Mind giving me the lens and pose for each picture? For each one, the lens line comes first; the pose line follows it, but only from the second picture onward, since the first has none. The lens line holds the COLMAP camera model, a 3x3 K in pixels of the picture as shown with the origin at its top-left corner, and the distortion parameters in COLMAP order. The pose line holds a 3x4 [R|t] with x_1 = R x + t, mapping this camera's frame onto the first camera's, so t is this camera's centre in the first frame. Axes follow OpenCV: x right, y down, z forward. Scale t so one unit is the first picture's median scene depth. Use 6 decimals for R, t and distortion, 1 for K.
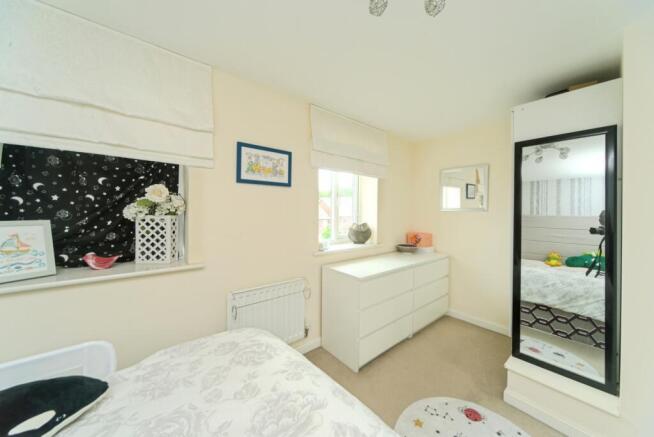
lens RADIAL K [[223.1, 0, 328.8], [0, 223.1, 209.0], [0, 0, 1]] dist [-0.000279, -0.000034]
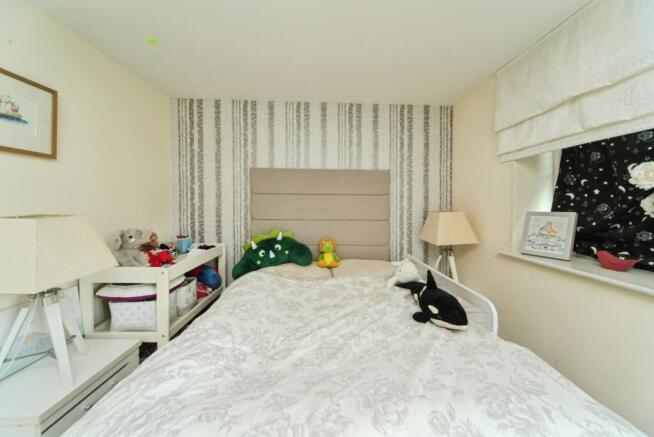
lens RADIAL K [[223.1, 0, 328.8], [0, 223.1, 209.0], [0, 0, 1]] dist [-0.000279, -0.000034]
pose [[-0.595514, -0.002163, -0.803342, 0.368507], [-0.007848, 0.999964, 0.003125, 0.038263], [0.803306, 0.008166, -0.595510, 0.660930]]
